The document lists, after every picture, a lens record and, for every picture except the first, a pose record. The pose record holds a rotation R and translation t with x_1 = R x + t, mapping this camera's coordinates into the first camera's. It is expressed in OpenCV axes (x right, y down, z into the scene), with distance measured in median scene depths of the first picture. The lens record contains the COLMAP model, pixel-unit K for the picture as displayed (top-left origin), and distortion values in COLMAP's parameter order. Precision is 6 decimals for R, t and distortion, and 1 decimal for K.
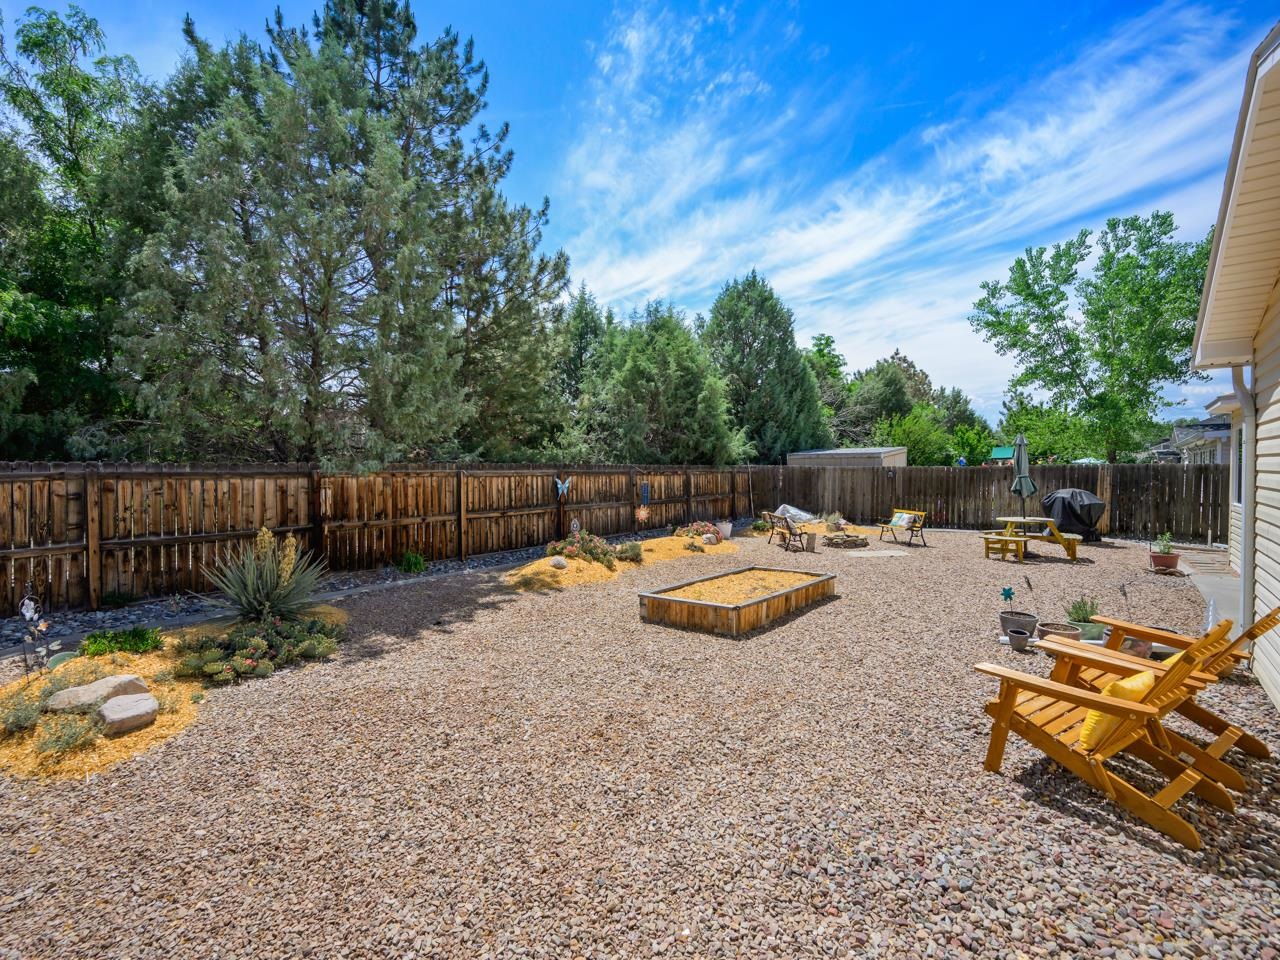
lens RADIAL K [[579.3, 0, 642.9], [0, 579.3, 472.9], [0, 0, 1]] dist [0.000845, -0.000158]
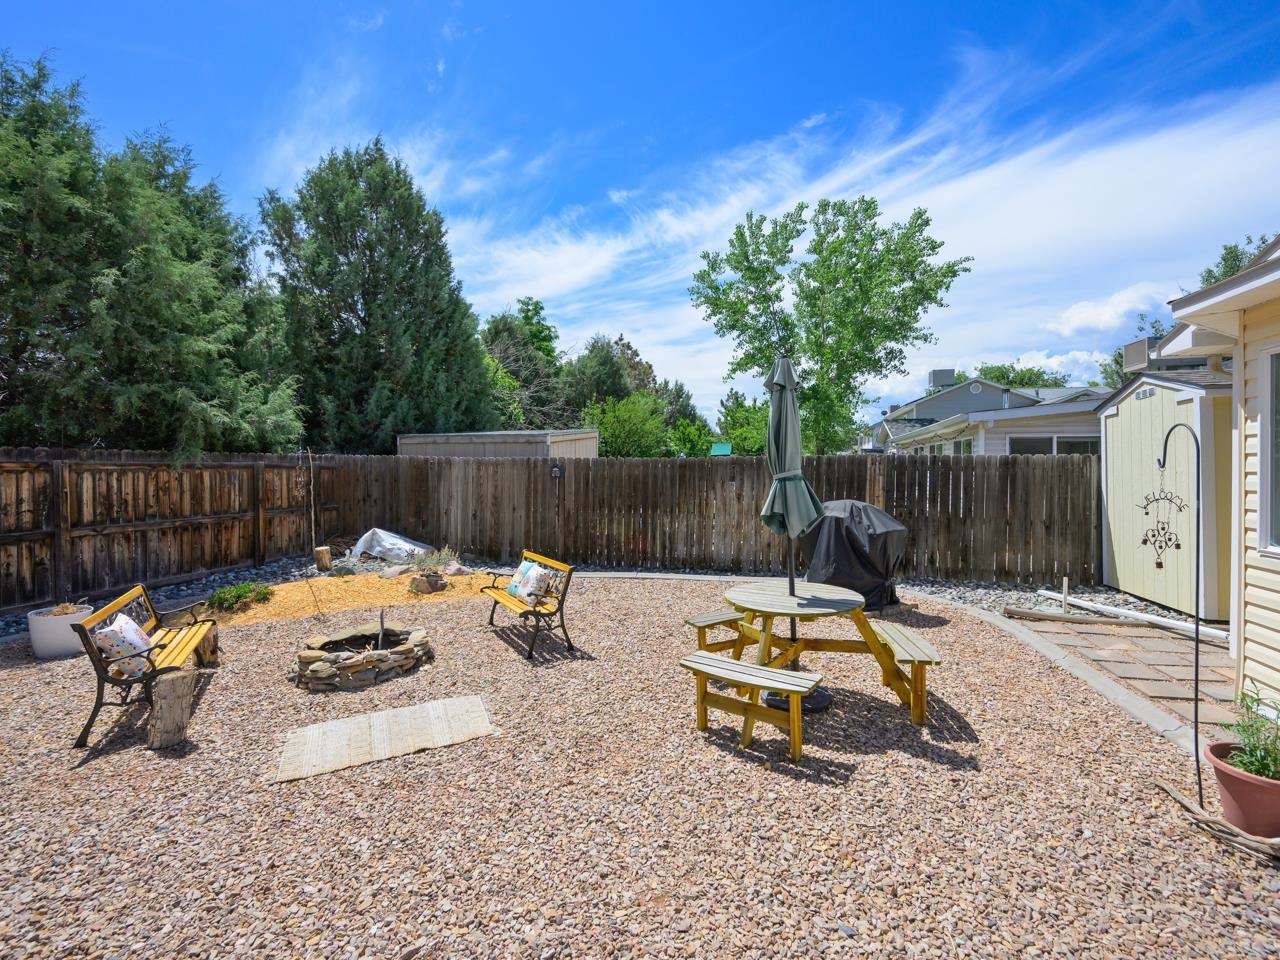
lens RADIAL K [[579.3, 0, 642.9], [0, 579.3, 472.9], [0, 0, 1]] dist [0.000845, -0.000158]
pose [[0.910813, 0.000363, 0.412818, 0.153606], [-0.001739, 0.999994, 0.002955, 0.000838], [-0.412815, -0.003410, 0.910809, 0.256966]]
